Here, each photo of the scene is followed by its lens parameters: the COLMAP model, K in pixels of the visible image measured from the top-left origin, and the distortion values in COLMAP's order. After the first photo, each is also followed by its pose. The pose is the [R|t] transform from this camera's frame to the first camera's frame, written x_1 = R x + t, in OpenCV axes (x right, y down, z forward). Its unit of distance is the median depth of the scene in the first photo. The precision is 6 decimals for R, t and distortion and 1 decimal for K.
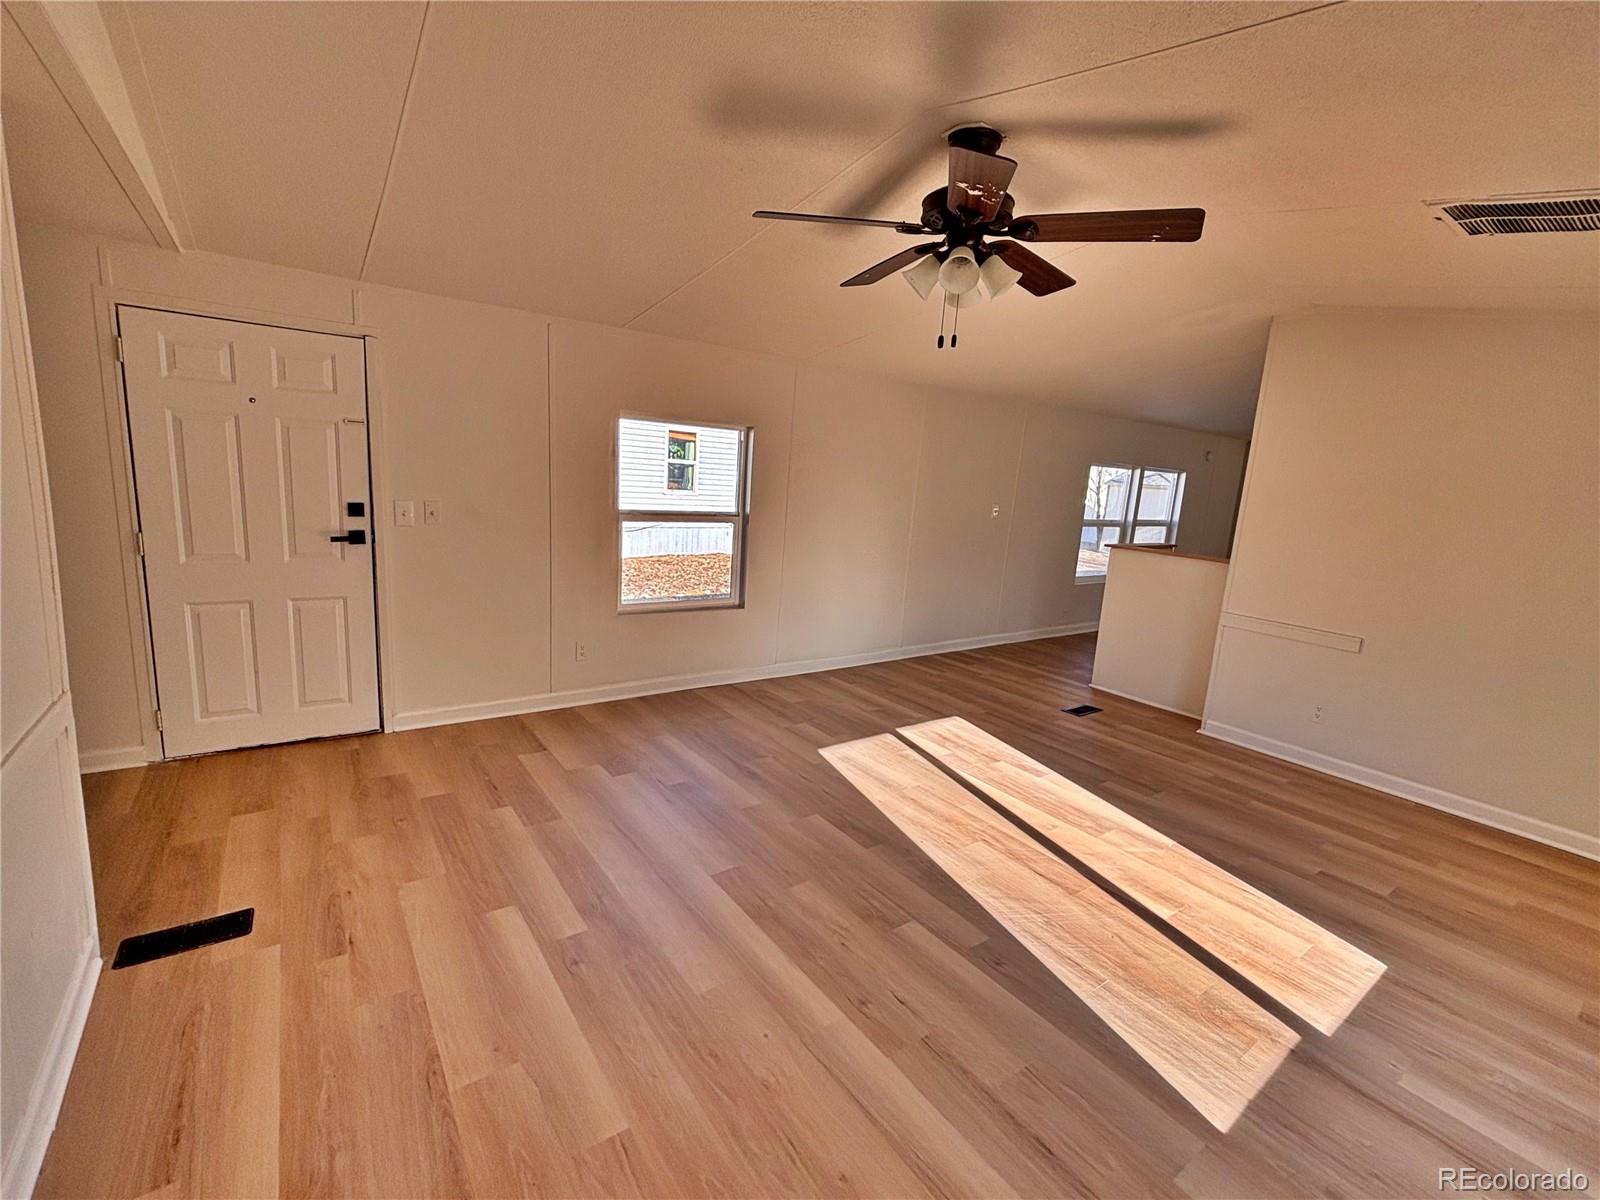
lens RADIAL K [[696.3, 0, 799.7], [0, 696.3, 595.6], [0, 0, 1]] dist [0.000545, 0.000443]
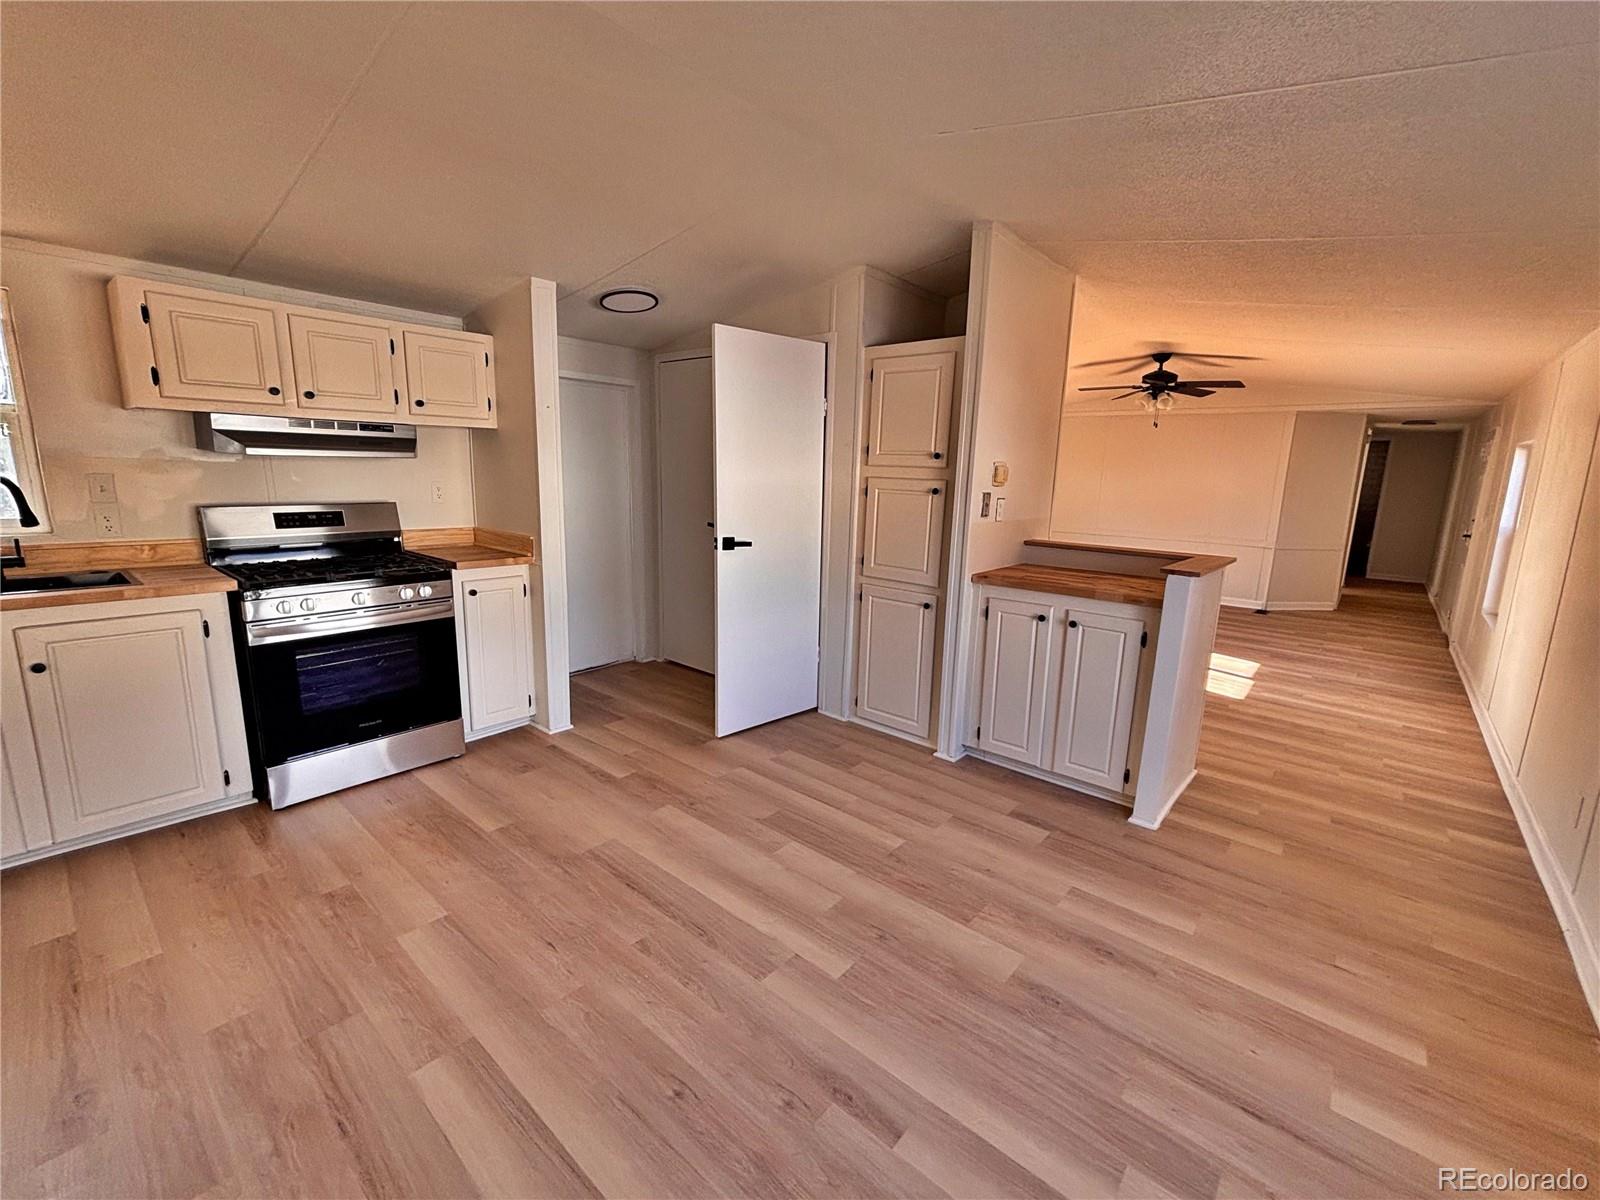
lens RADIAL K [[671.8, 0, 801.6], [0, 671.8, 595.6], [0, 0, 1]] dist [-0.000296, 0.000248]
pose [[-0.967813, -0.051633, -0.246316, 1.539468], [-0.135895, 0.930994, 0.338796, -0.309941], [0.211825, 0.361365, -0.908045, 2.361143]]
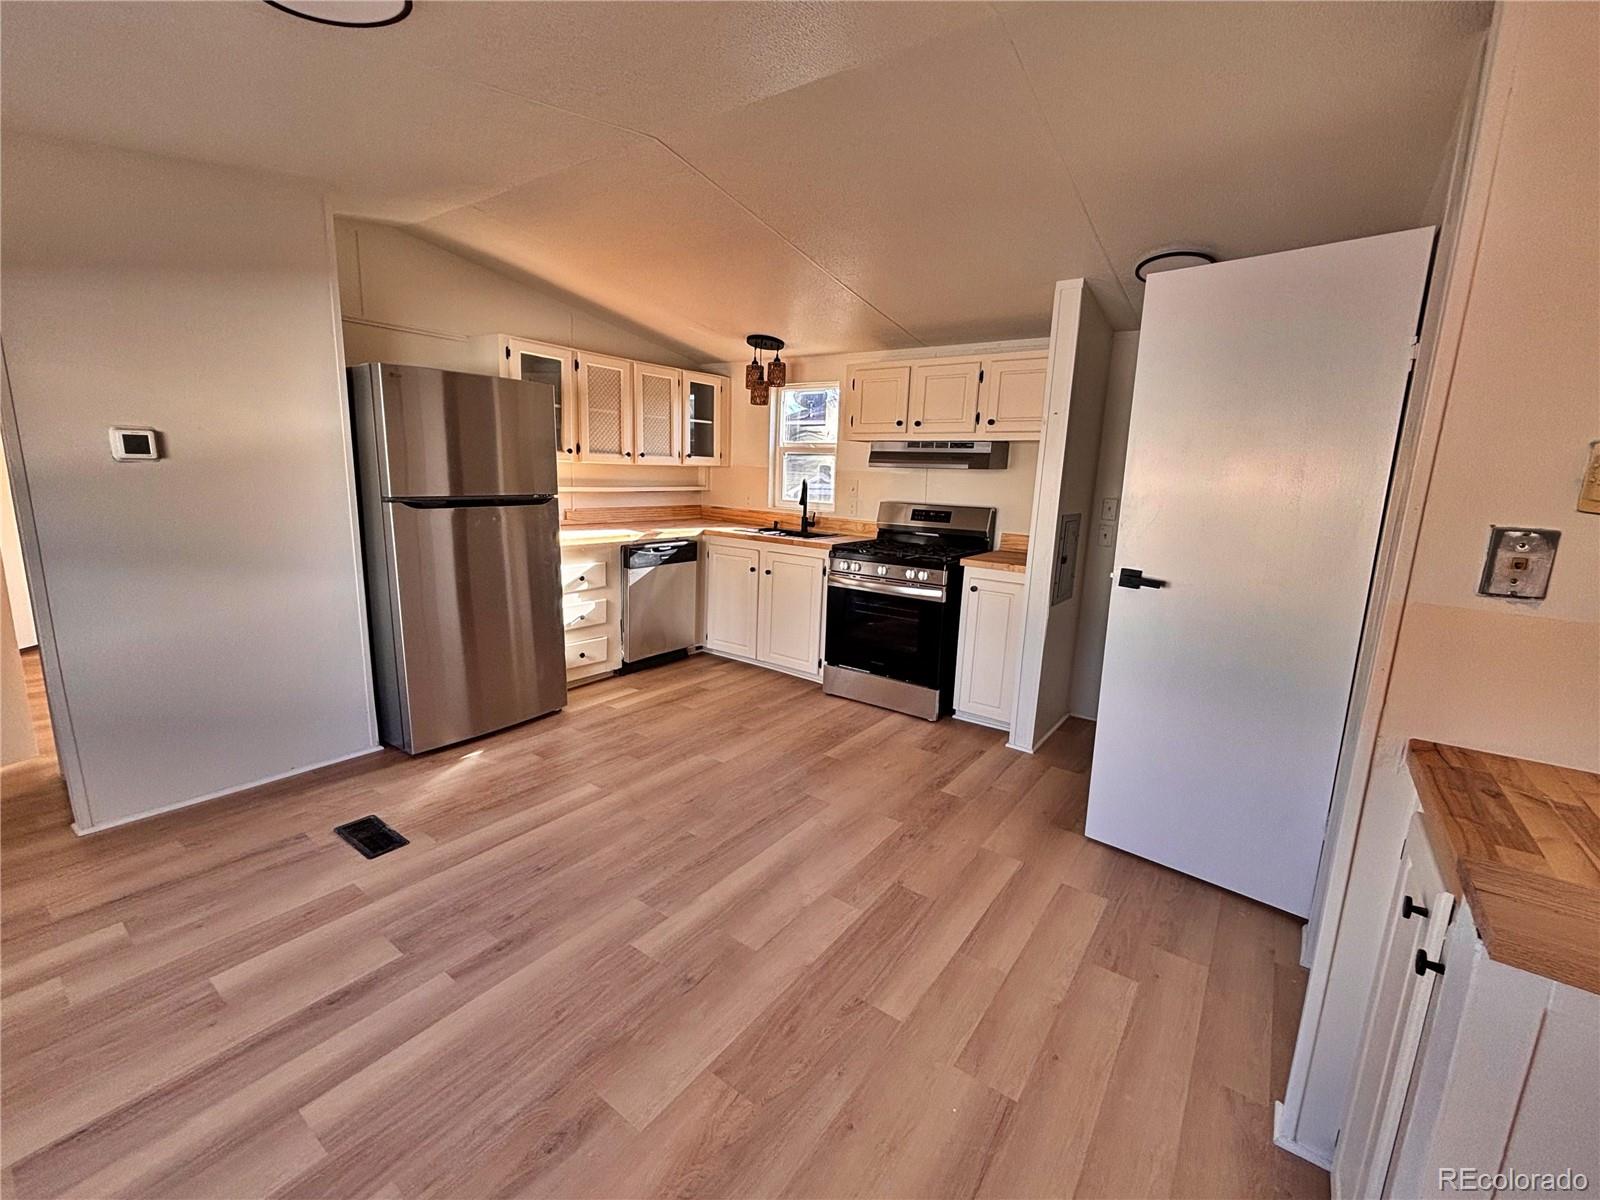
lens RADIAL K [[671.8, 0, 801.6], [0, 671.8, 595.6], [0, 0, 1]] dist [-0.000296, 0.000248]
pose [[-0.307968, -0.258728, 0.915541, 0.821543], [0.114119, 0.945319, 0.305530, -0.270377], [-0.944528, 0.198574, -0.261603, 1.903941]]
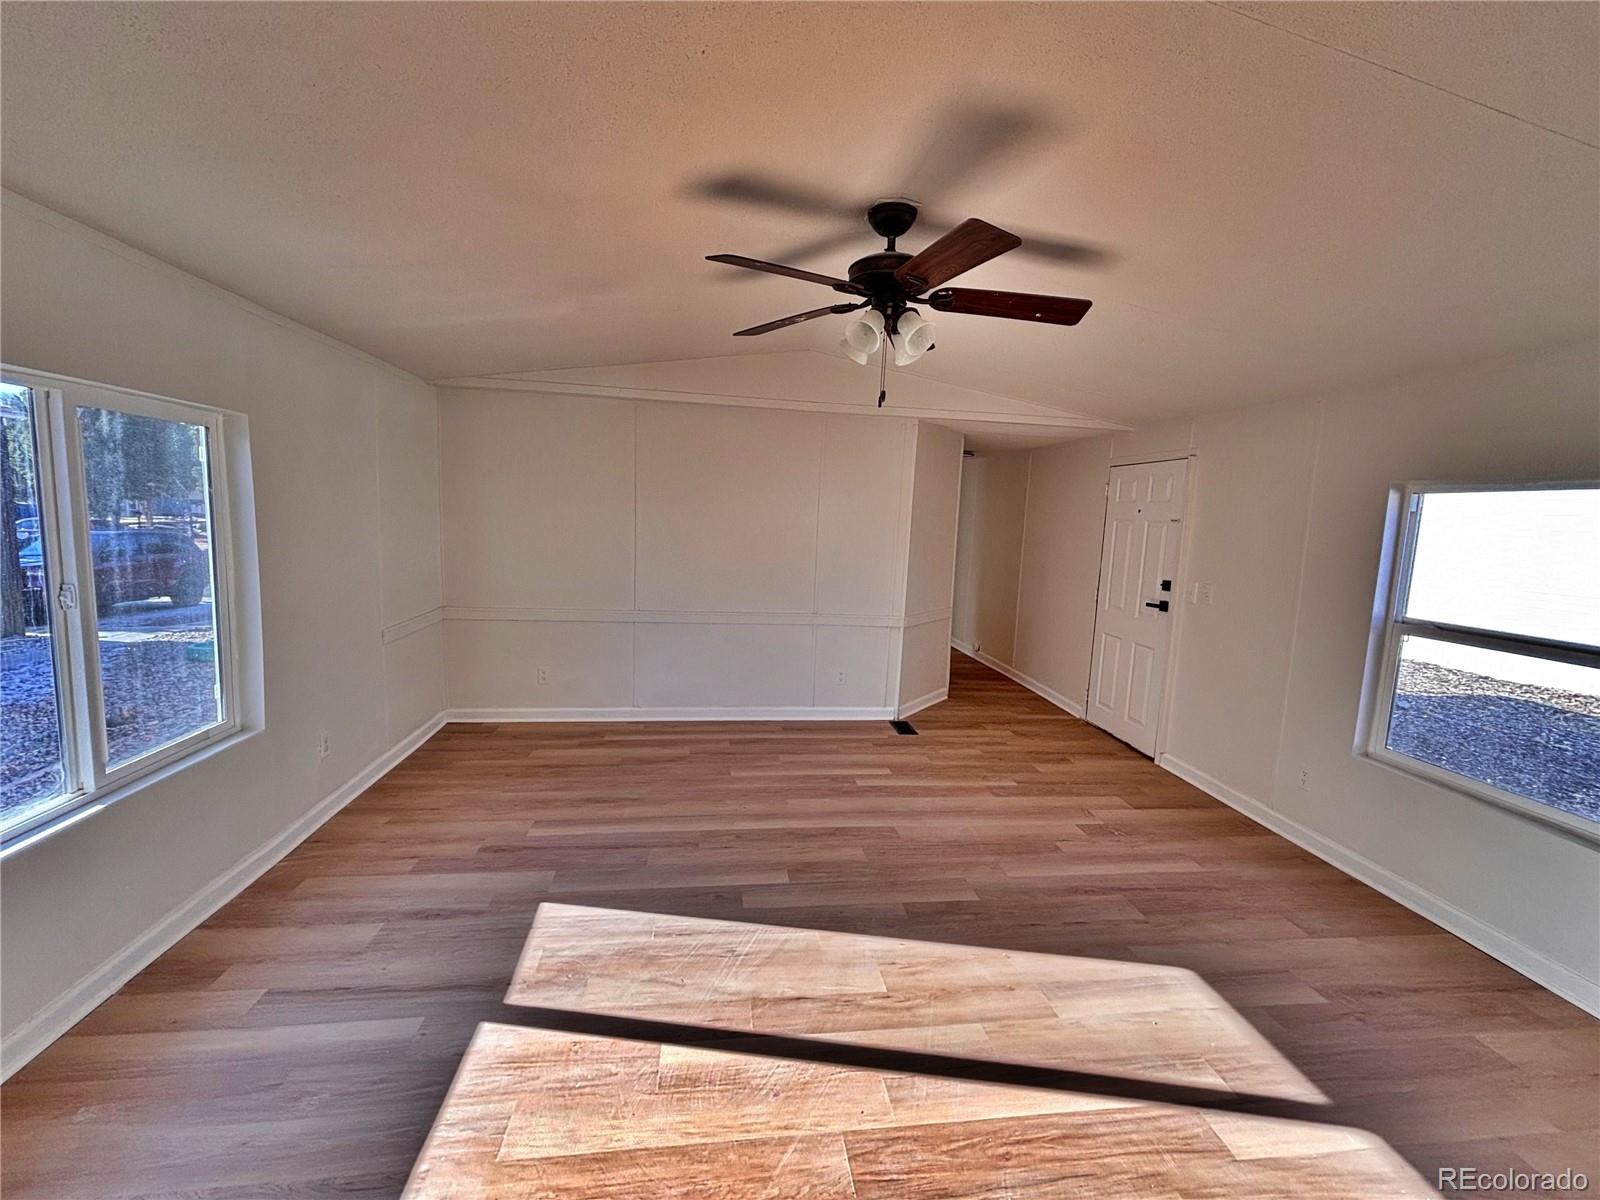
lens RADIAL K [[671.8, 0, 801.6], [0, 671.8, 595.6], [0, 0, 1]] dist [-0.000296, 0.000248]
pose [[-0.467667, 0.021254, -0.883649, 0.840614], [-0.235166, 0.960688, 0.147568, -0.133506], [0.852047, 0.276817, -0.444284, 1.005312]]
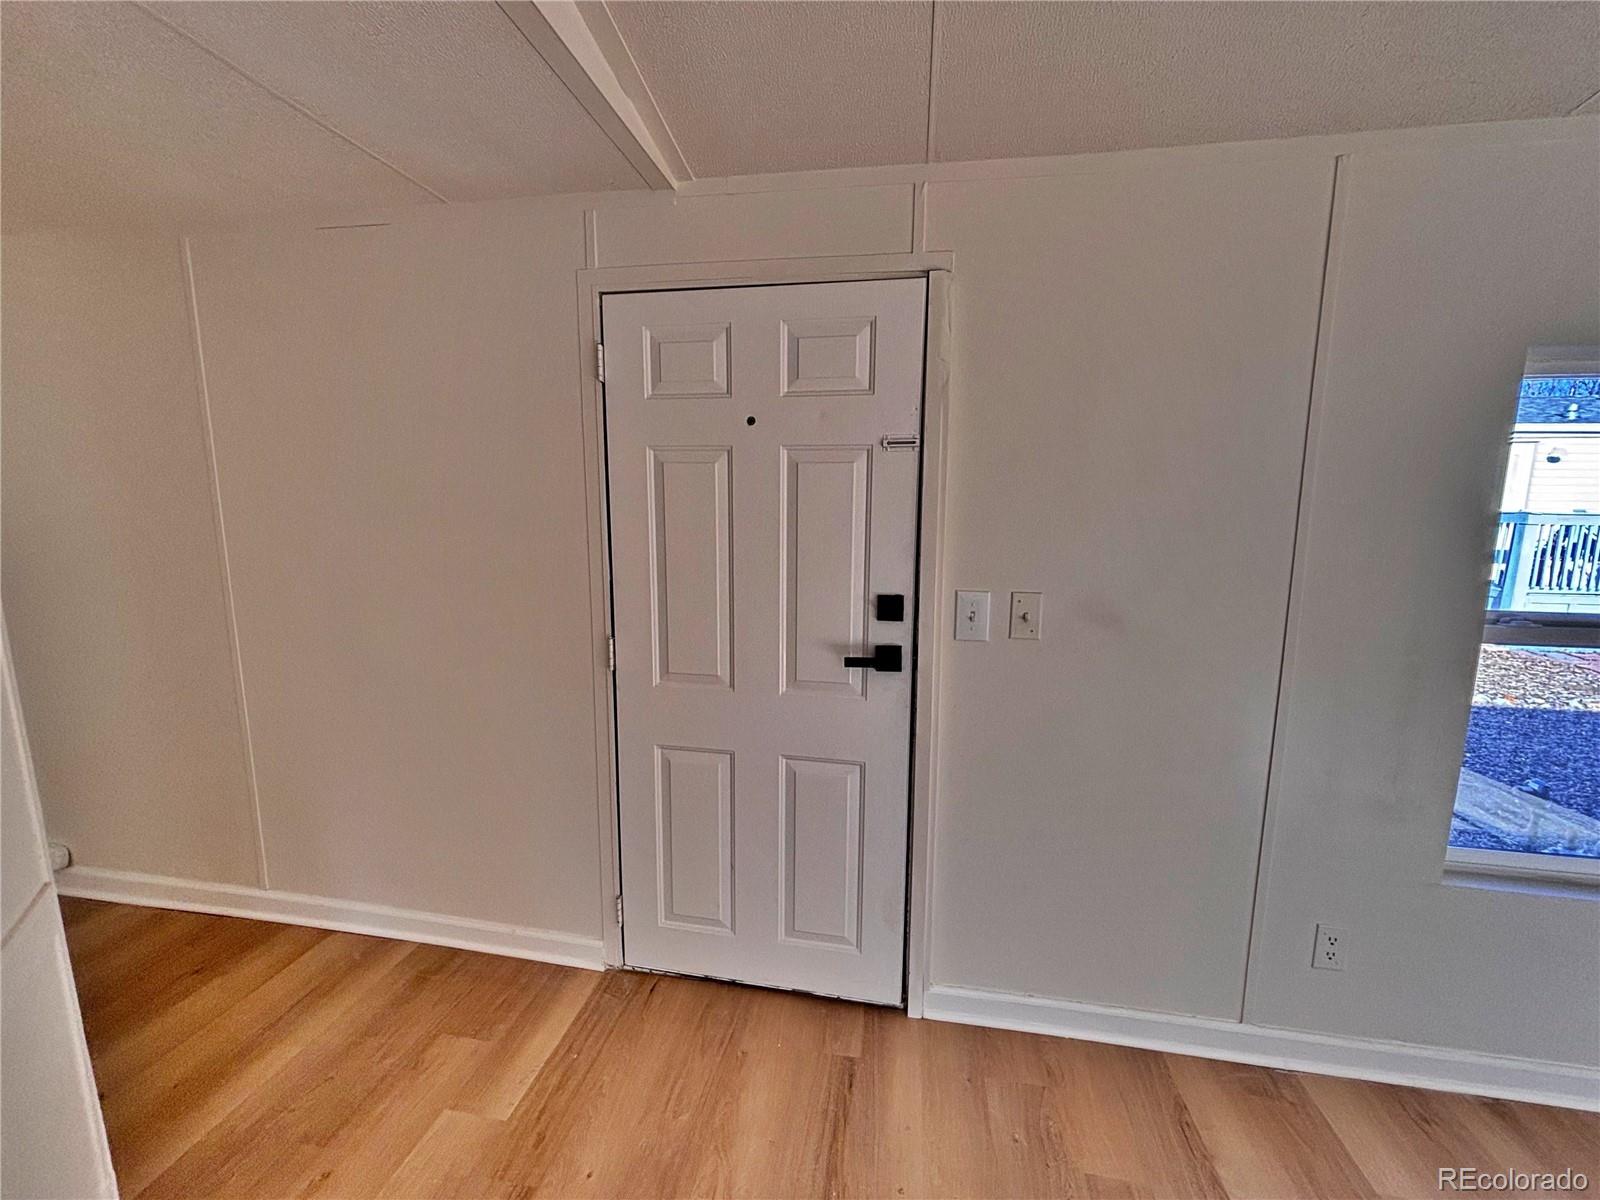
lens RADIAL K [[654.0, 0, 792.2], [0, 654.0, 596.5], [0, 0, 1]] dist [0.000028, -0.000274]
pose [[0.690179, 0.040516, -0.722504, -0.336453], [-0.091067, 0.995357, -0.031176, -0.112216], [0.717886, 0.087314, 0.690664, 0.615782]]
